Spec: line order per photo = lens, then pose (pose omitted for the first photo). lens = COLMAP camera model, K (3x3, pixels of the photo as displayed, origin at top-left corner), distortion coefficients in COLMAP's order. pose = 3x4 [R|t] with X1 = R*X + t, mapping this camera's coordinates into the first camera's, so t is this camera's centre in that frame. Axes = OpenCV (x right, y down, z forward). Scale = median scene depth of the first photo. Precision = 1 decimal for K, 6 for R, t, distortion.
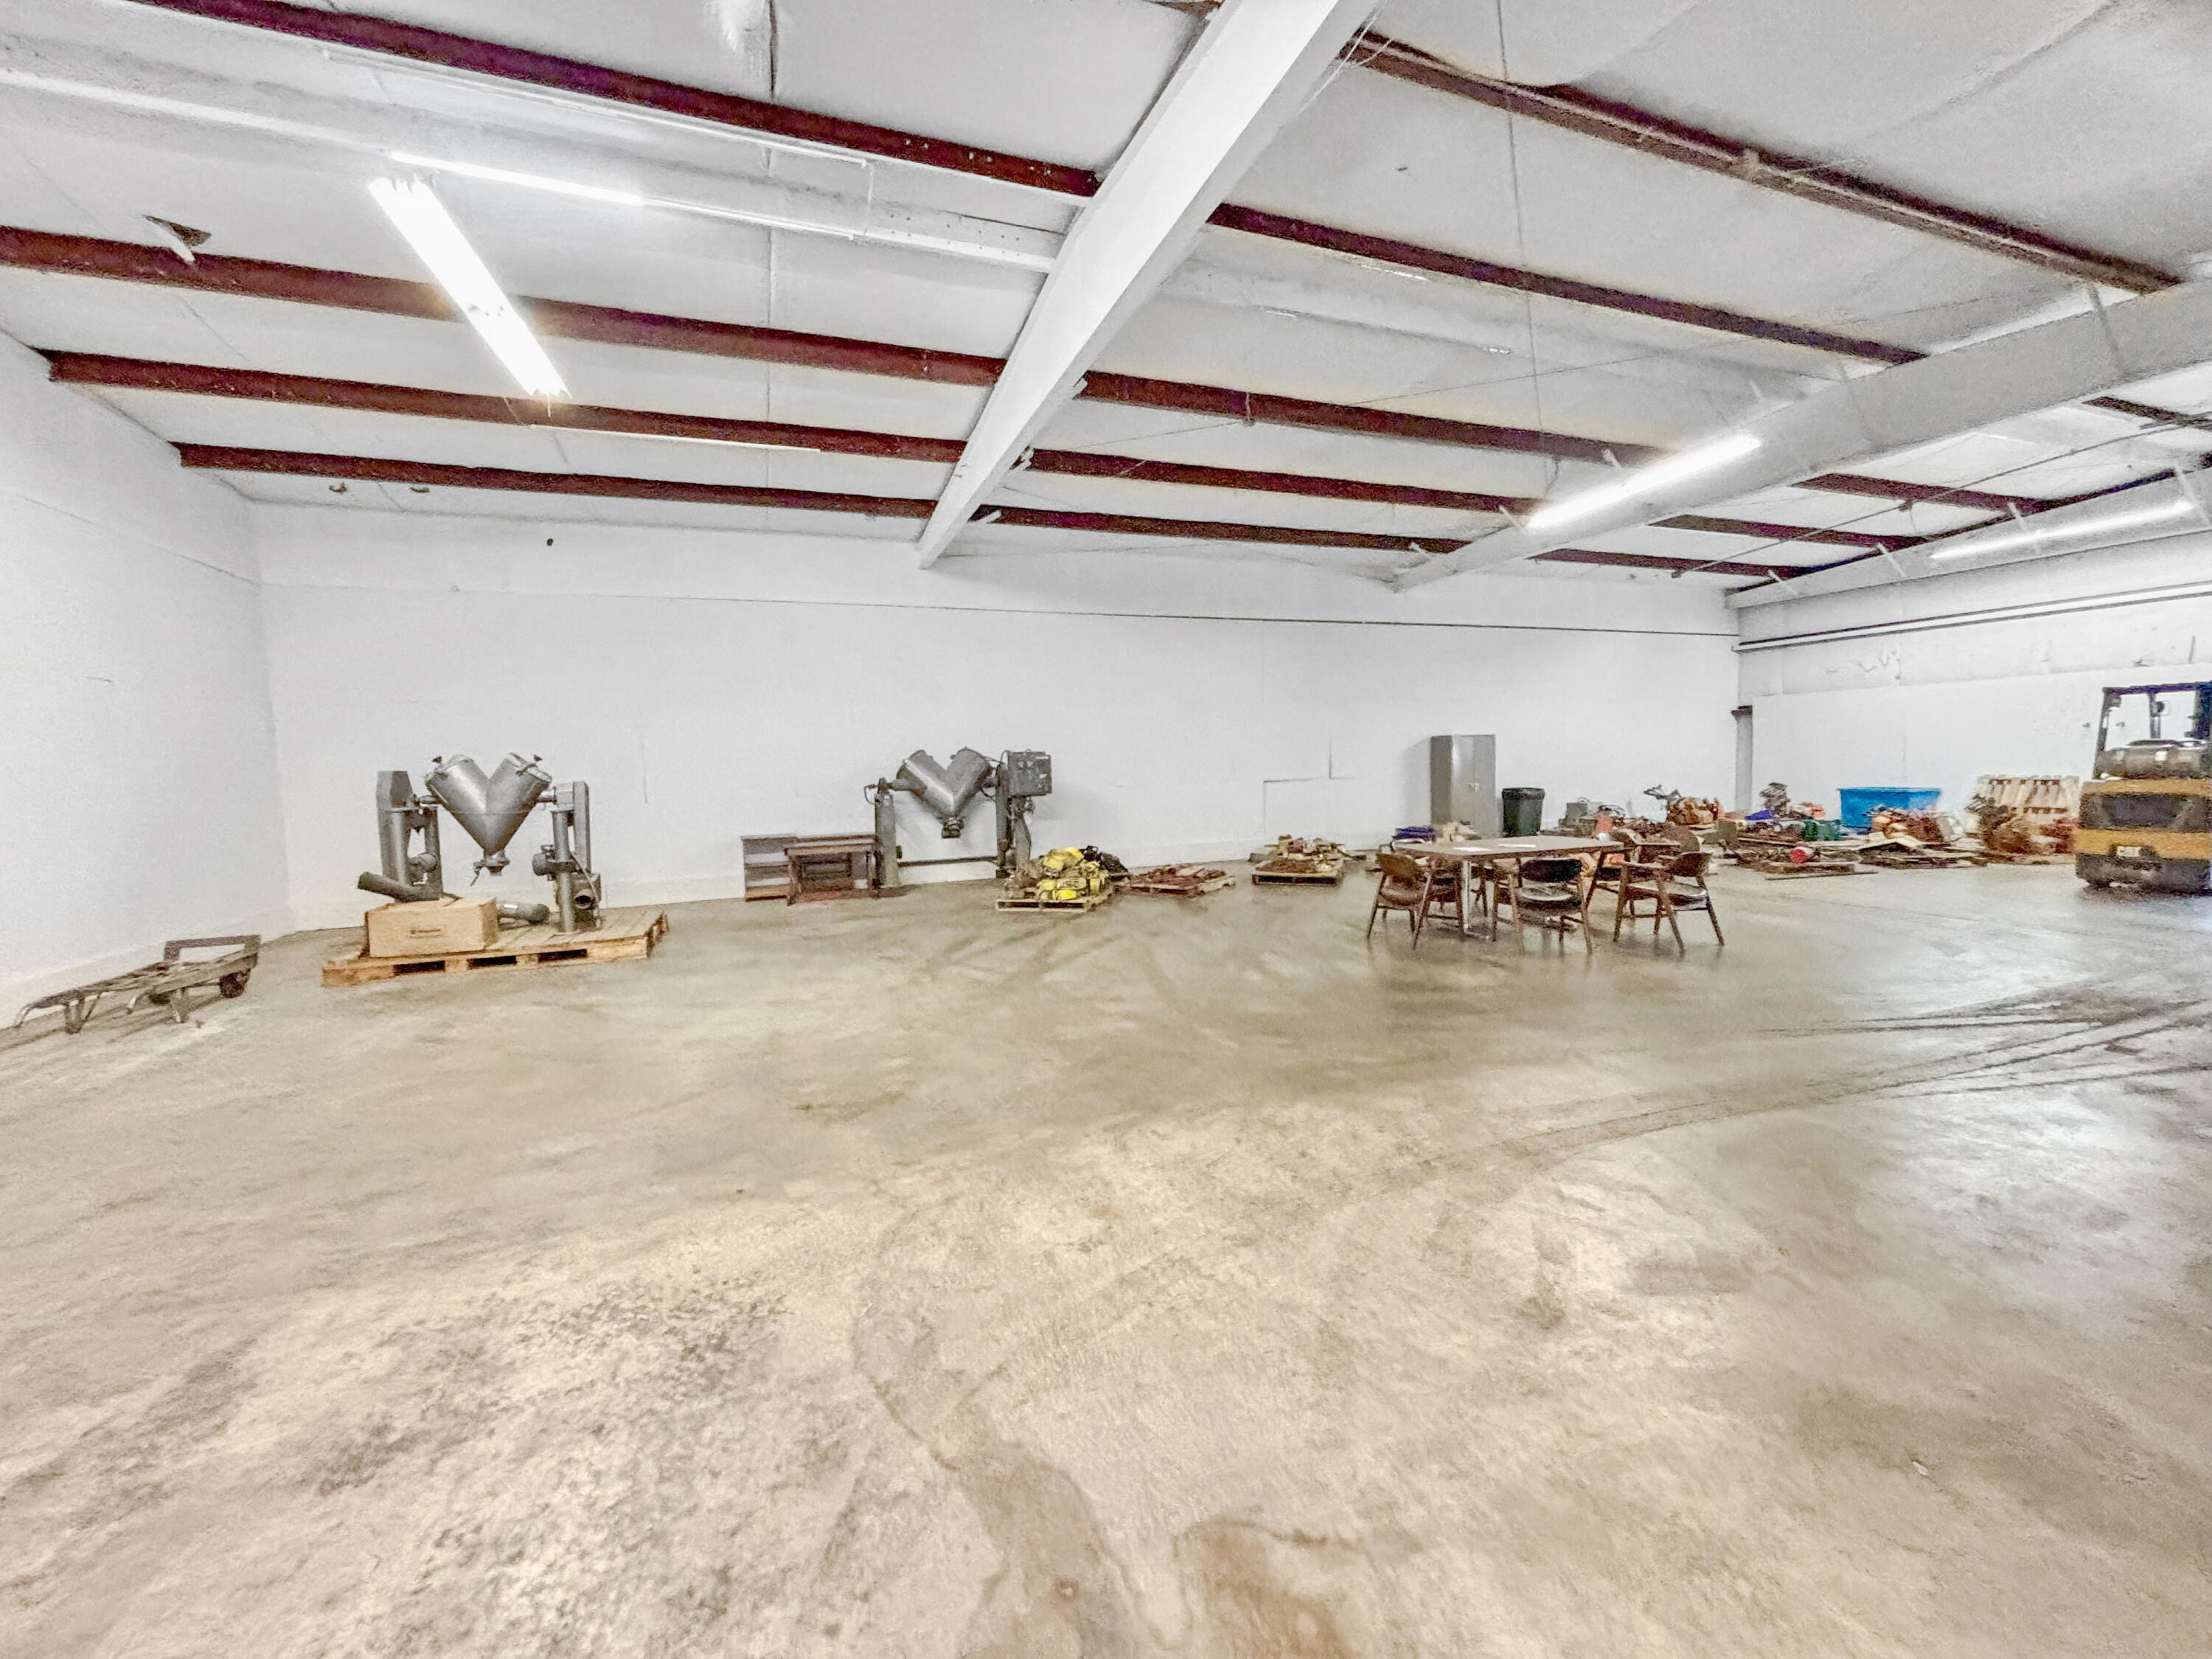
lens RADIAL K [[893.3, 0, 1103.5], [0, 893.3, 824.9], [0, 0, 1]] dist [0.003580, -0.000560]
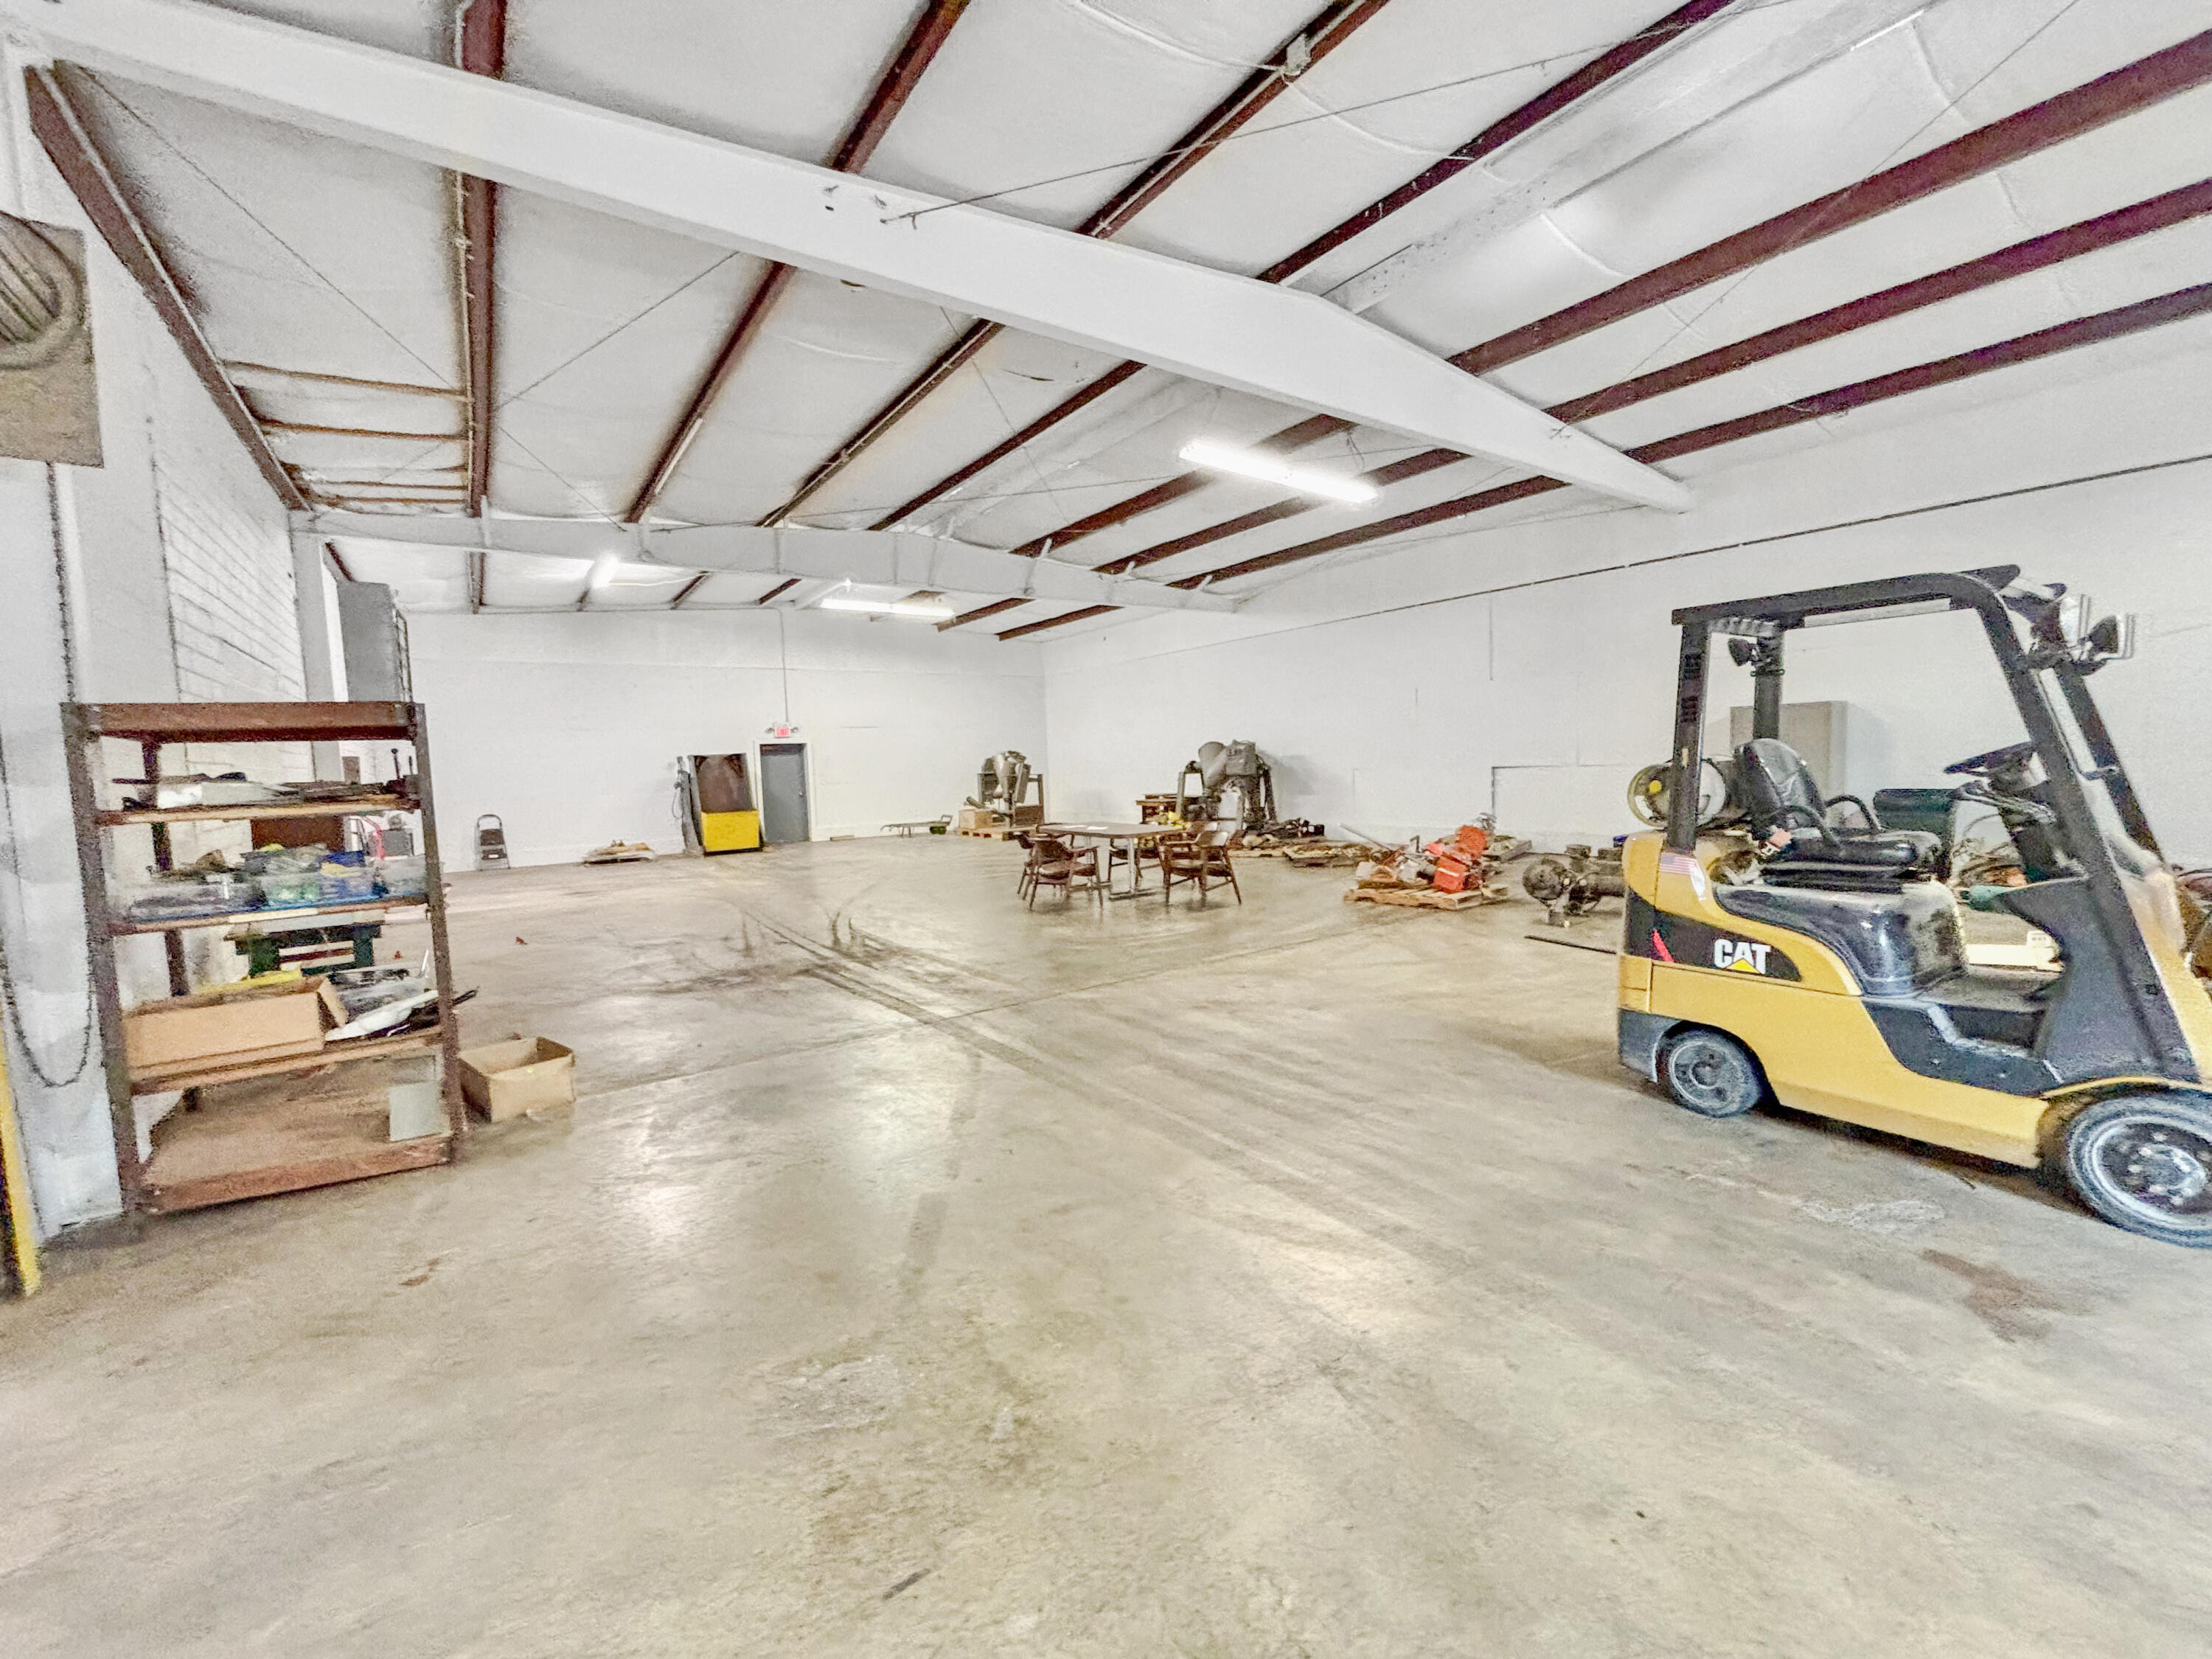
lens RADIAL K [[893.3, 0, 1112.1], [0, 893.3, 830.3], [0, 0, 1]] dist [0.003580, -0.000560]
pose [[0.263515, 0.099067, -0.959555, 1.511948], [-0.033640, 0.995051, 0.093493, -0.089365], [0.964068, 0.007643, 0.265544, 0.574968]]
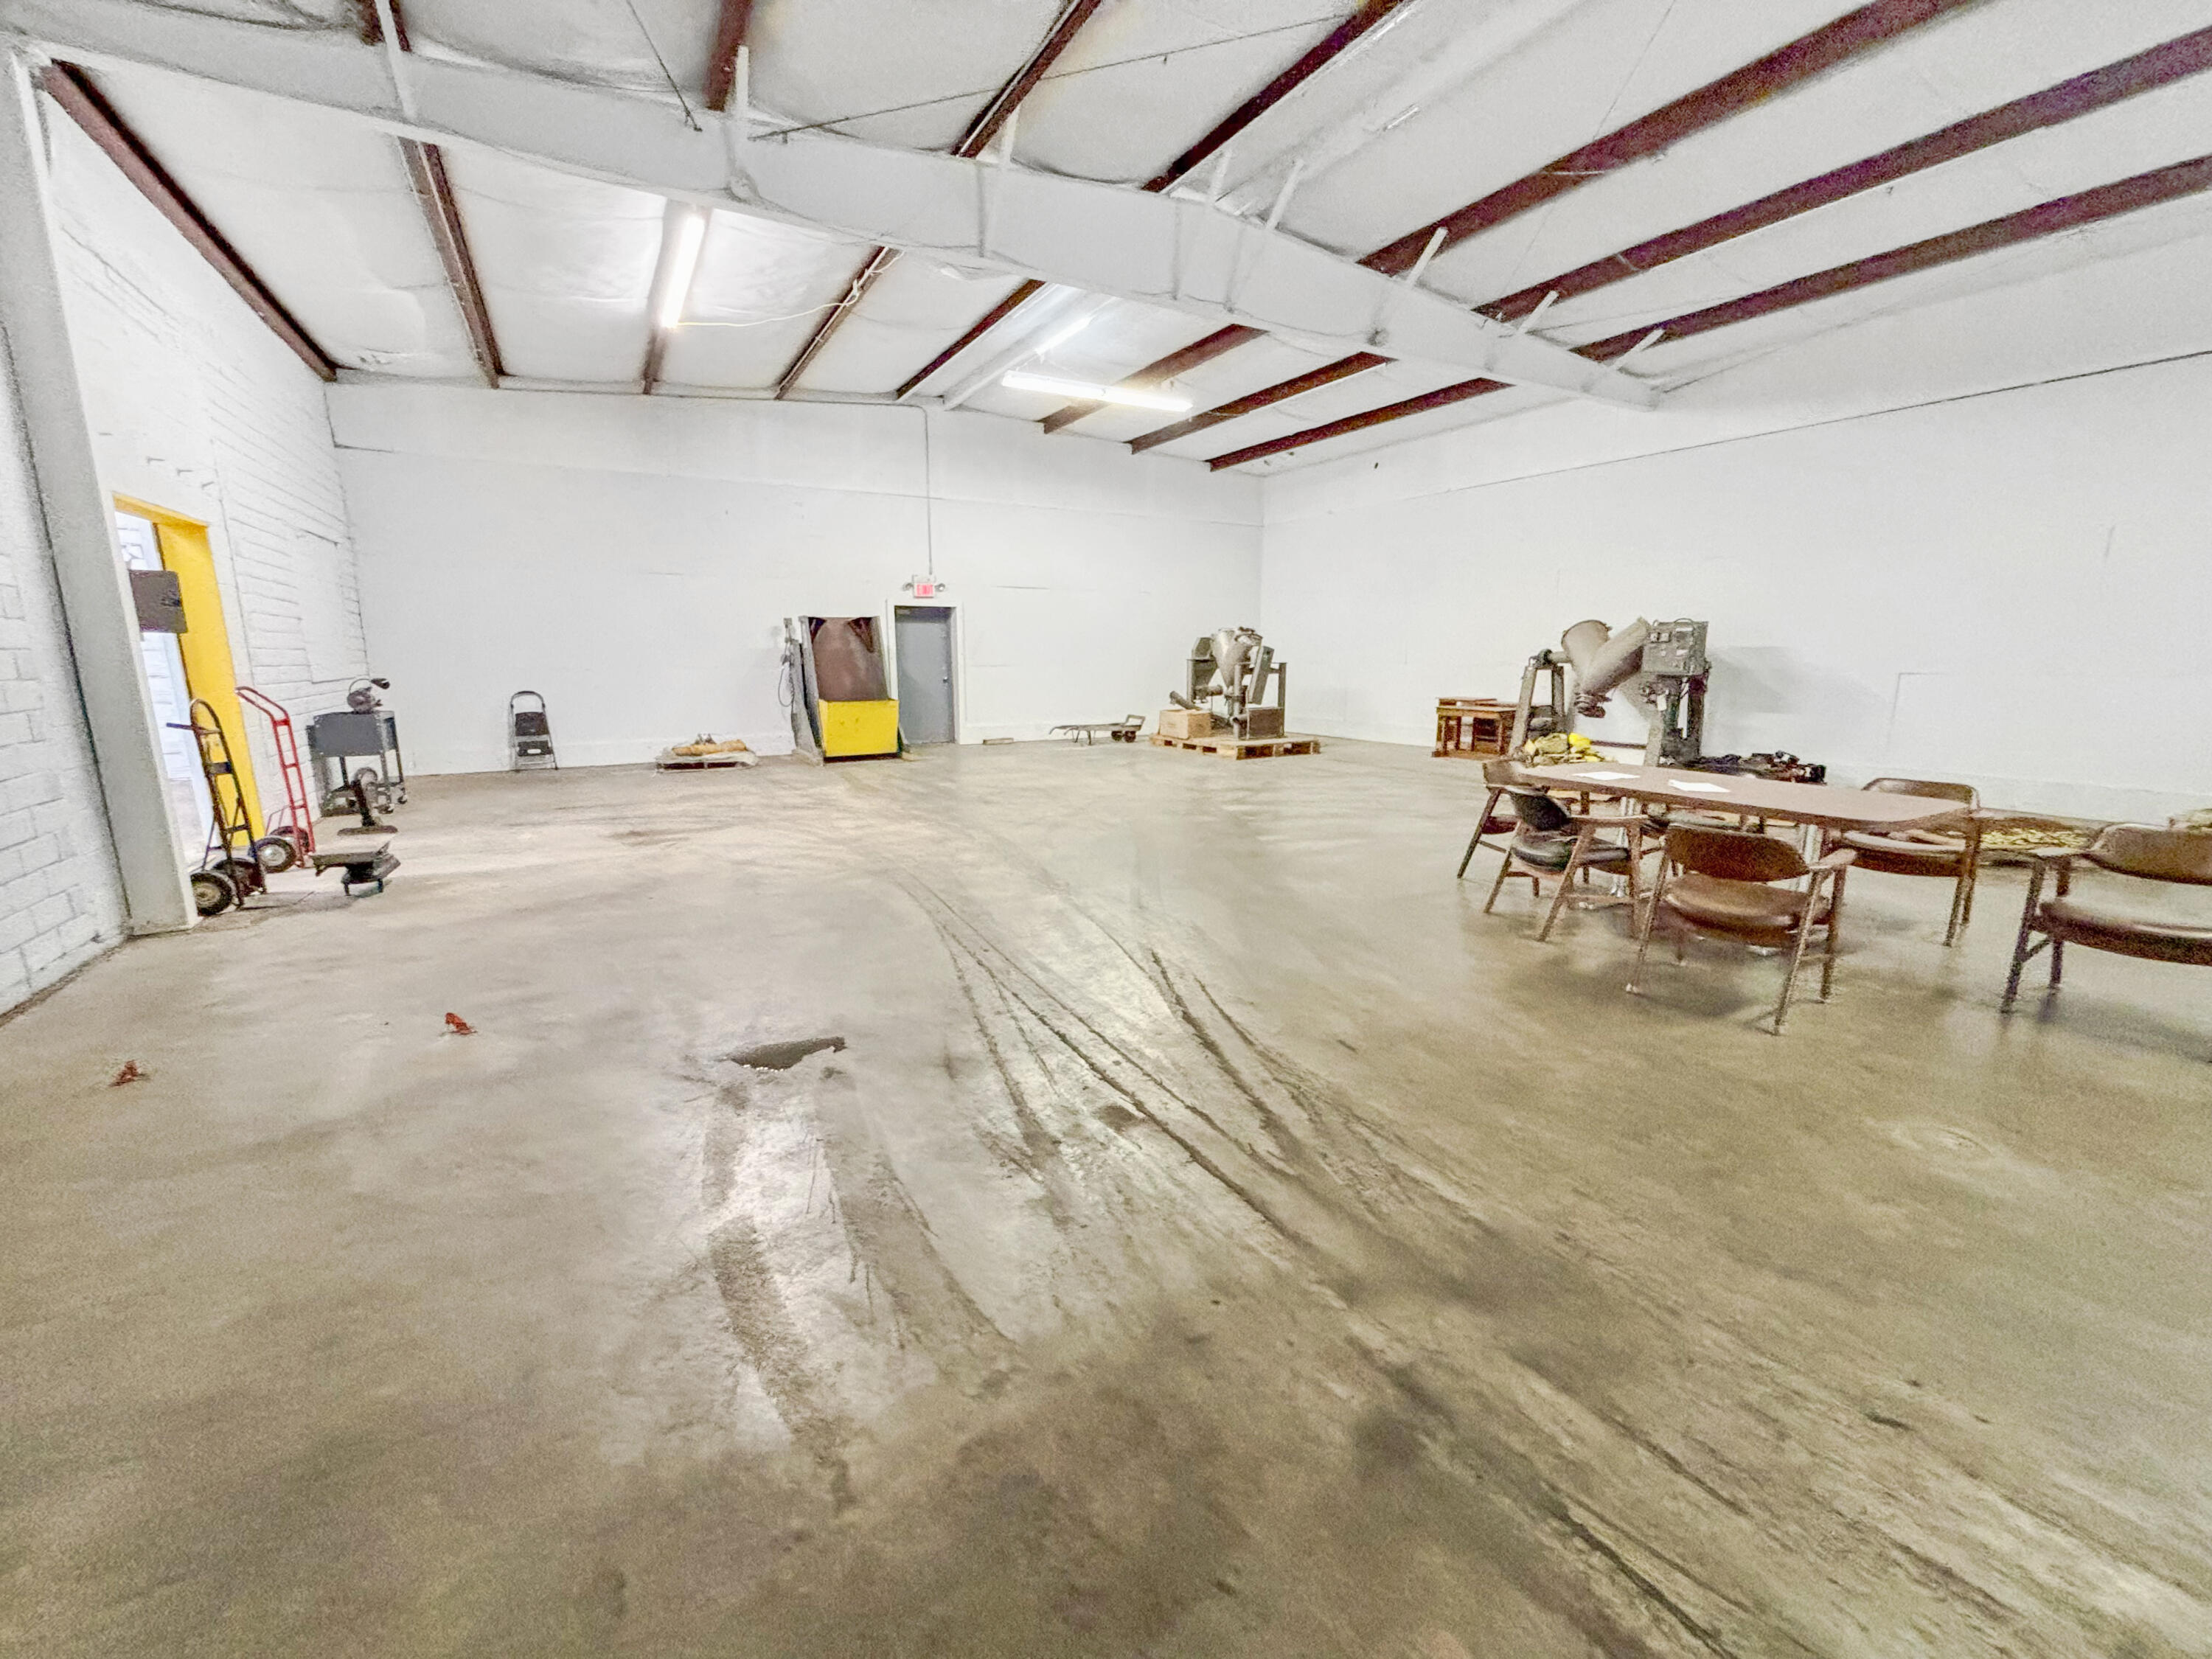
lens RADIAL K [[893.3, 0, 1101.6], [0, 893.3, 830.6], [0, 0, 1]] dist [0.003580, -0.000560]
pose [[0.162645, 0.225913, -0.960474, 0.859598], [-0.068559, 0.973670, 0.217407, -0.049006], [0.984300, 0.030489, 0.173851, 0.430605]]
